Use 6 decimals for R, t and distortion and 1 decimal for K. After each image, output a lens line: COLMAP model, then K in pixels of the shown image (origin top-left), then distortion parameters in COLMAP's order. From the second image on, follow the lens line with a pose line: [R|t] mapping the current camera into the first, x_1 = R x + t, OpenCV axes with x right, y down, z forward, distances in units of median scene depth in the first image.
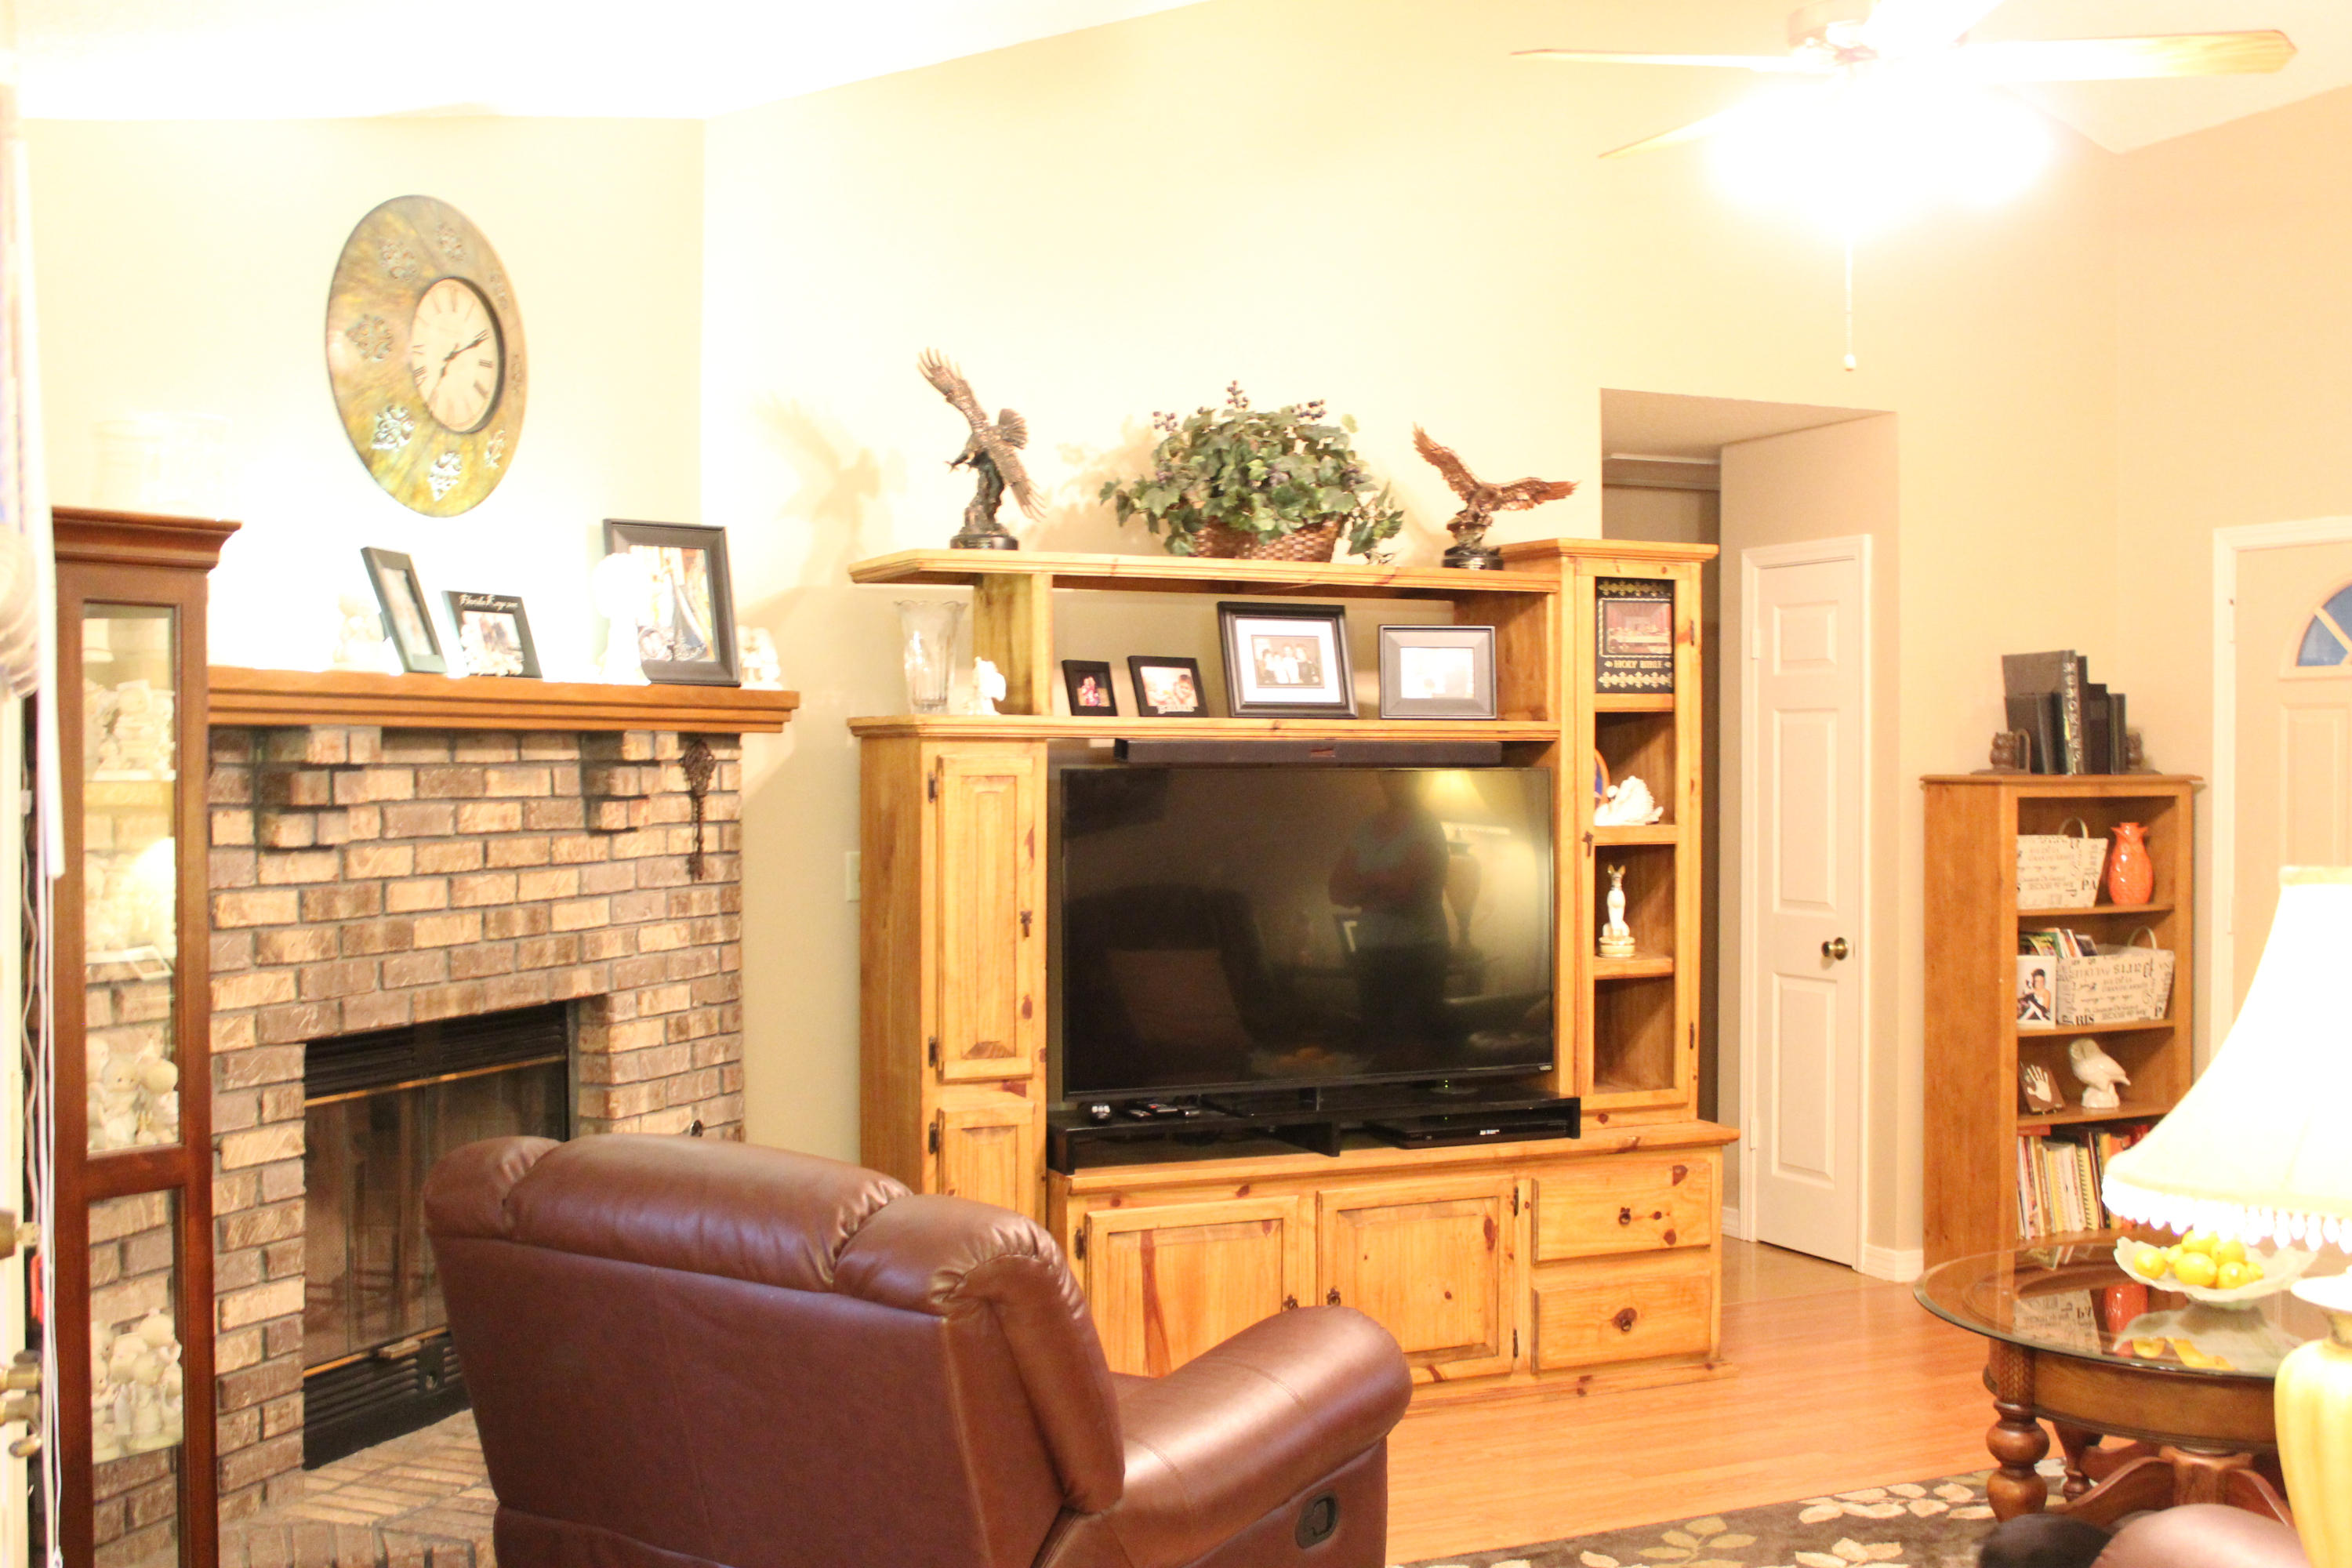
lens RADIAL K [[2580.3, 0, 1175.5], [0, 2580.3, 767.8], [0, 0, 1]] dist [-0.078448, 0.000000]
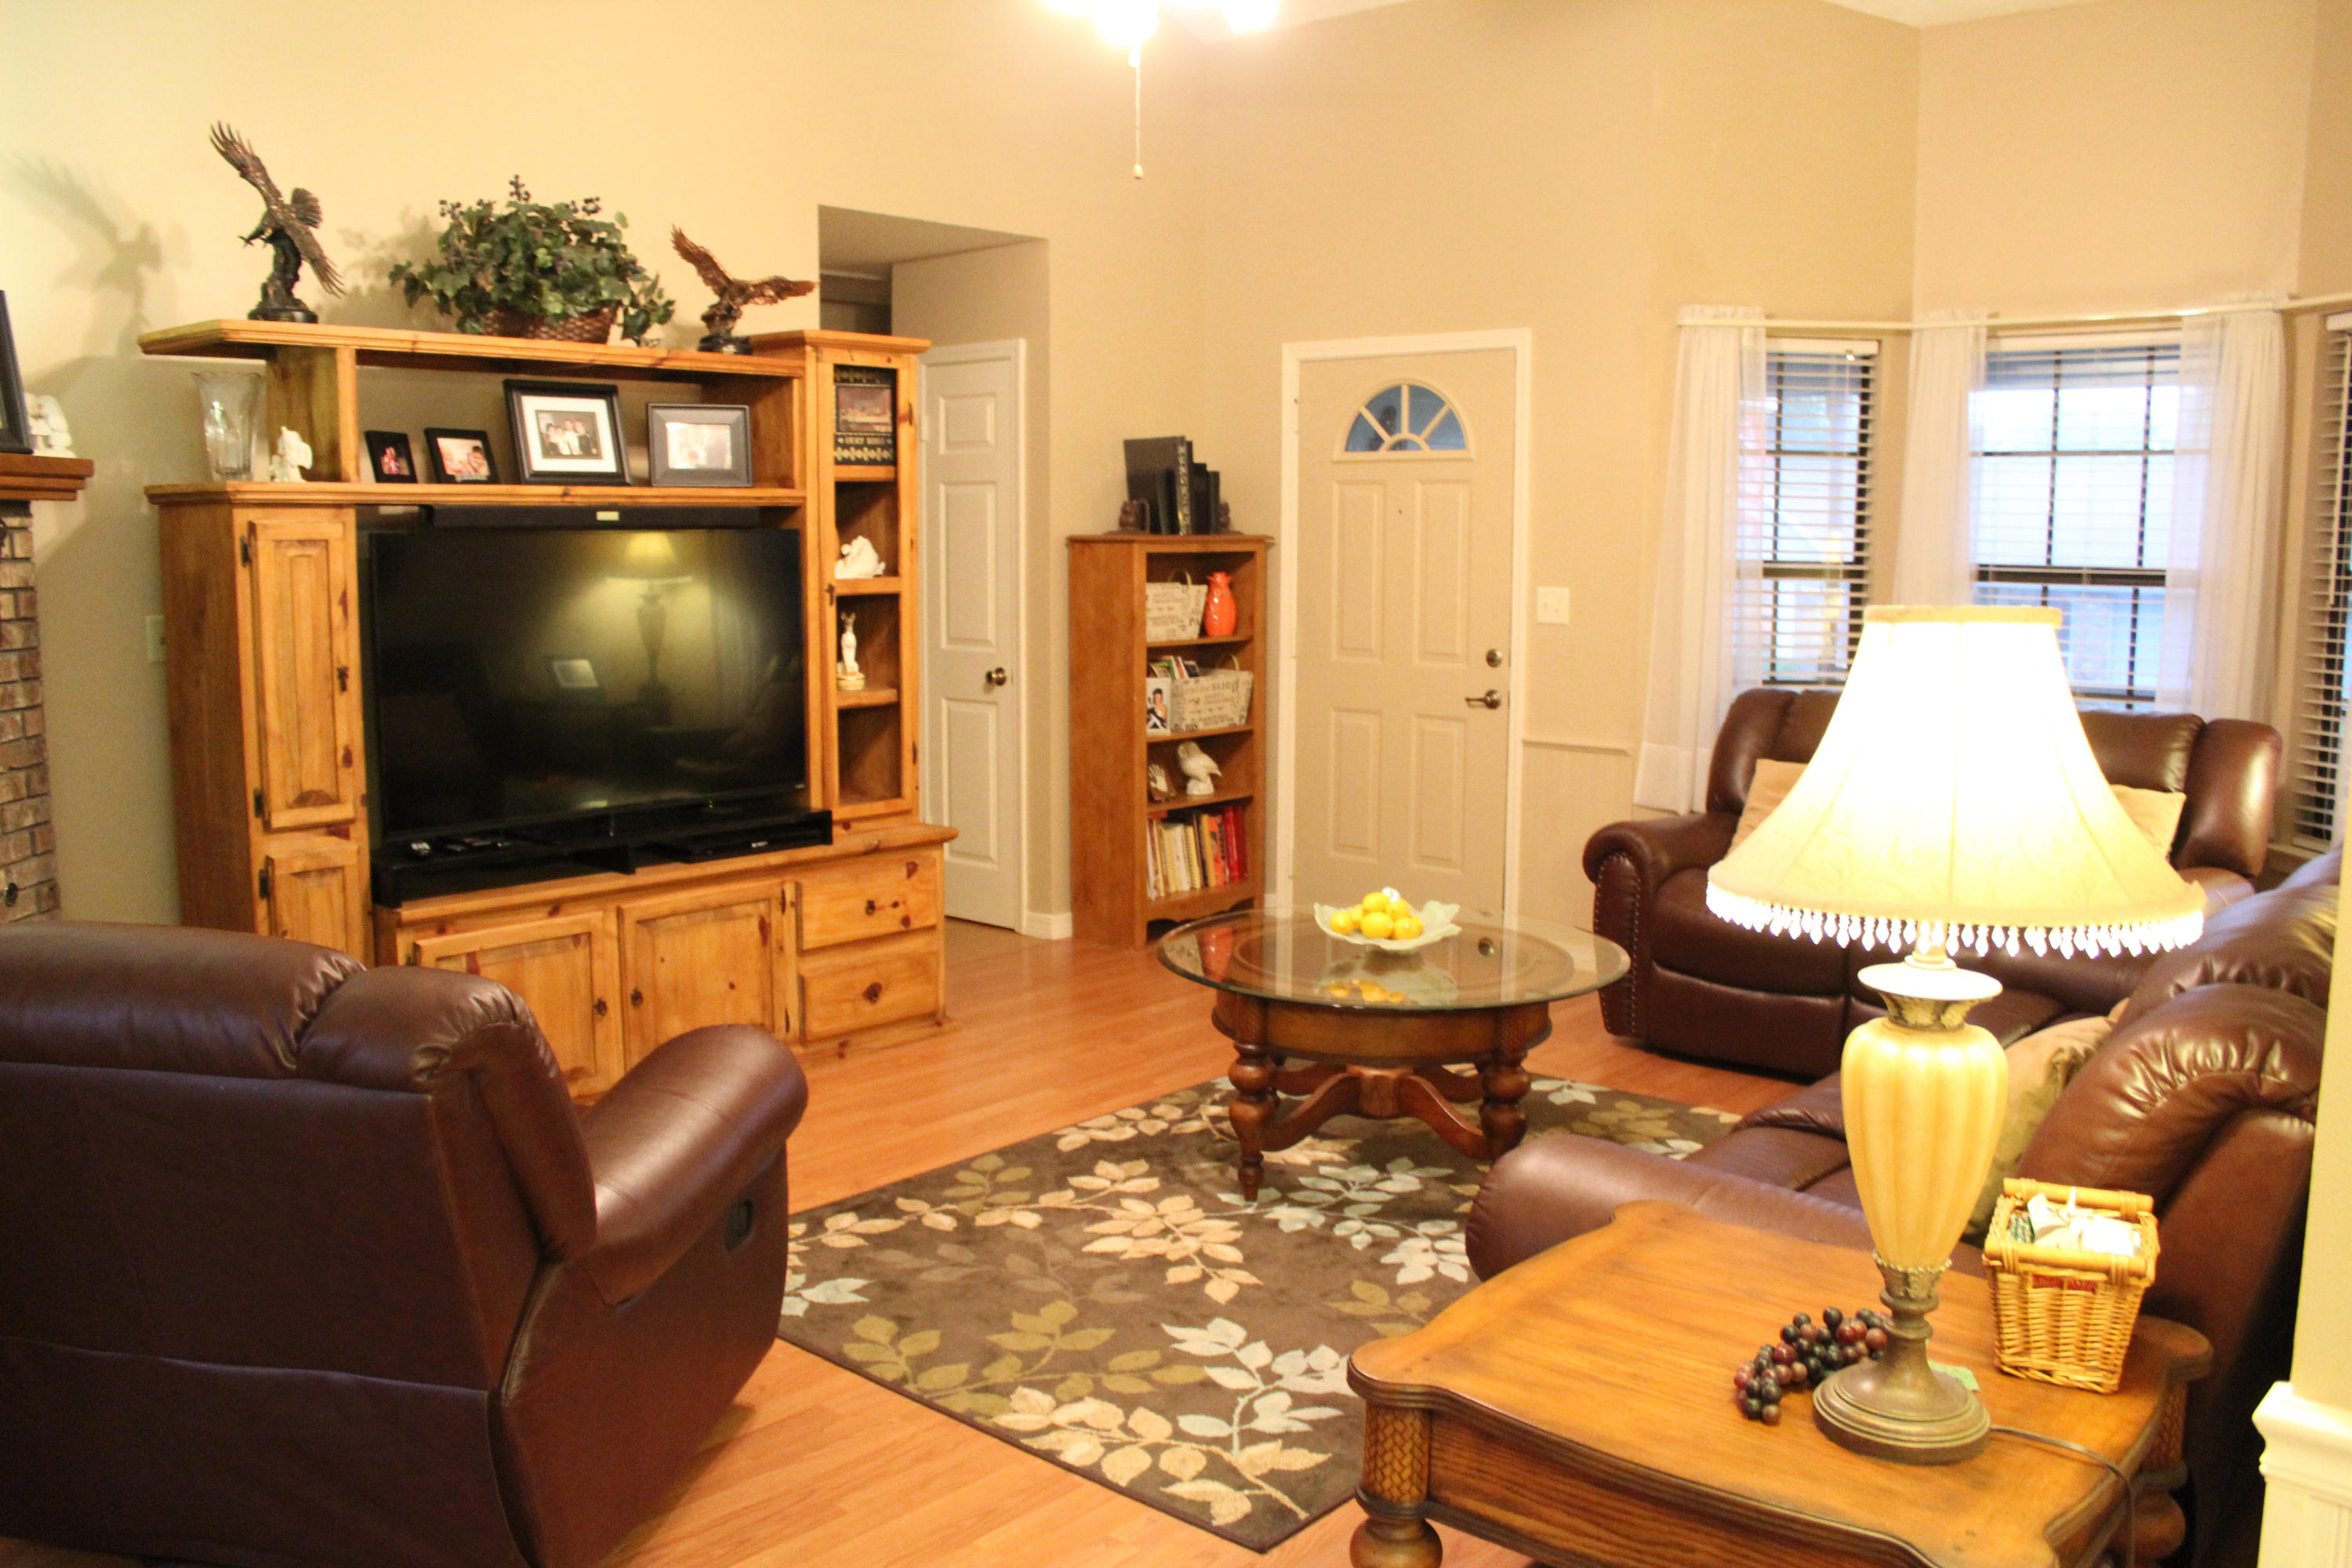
lens RADIAL K [[1989.0, 0, 1193.8], [0, 1989.0, 761.6], [0, 0, 1]] dist [-0.129084, 0.102916]
pose [[0.913928, -0.047435, 0.403095, -0.058135], [0.001485, 0.993531, 0.113548, 0.003190], [-0.405874, -0.103176, 0.908087, 0.113871]]
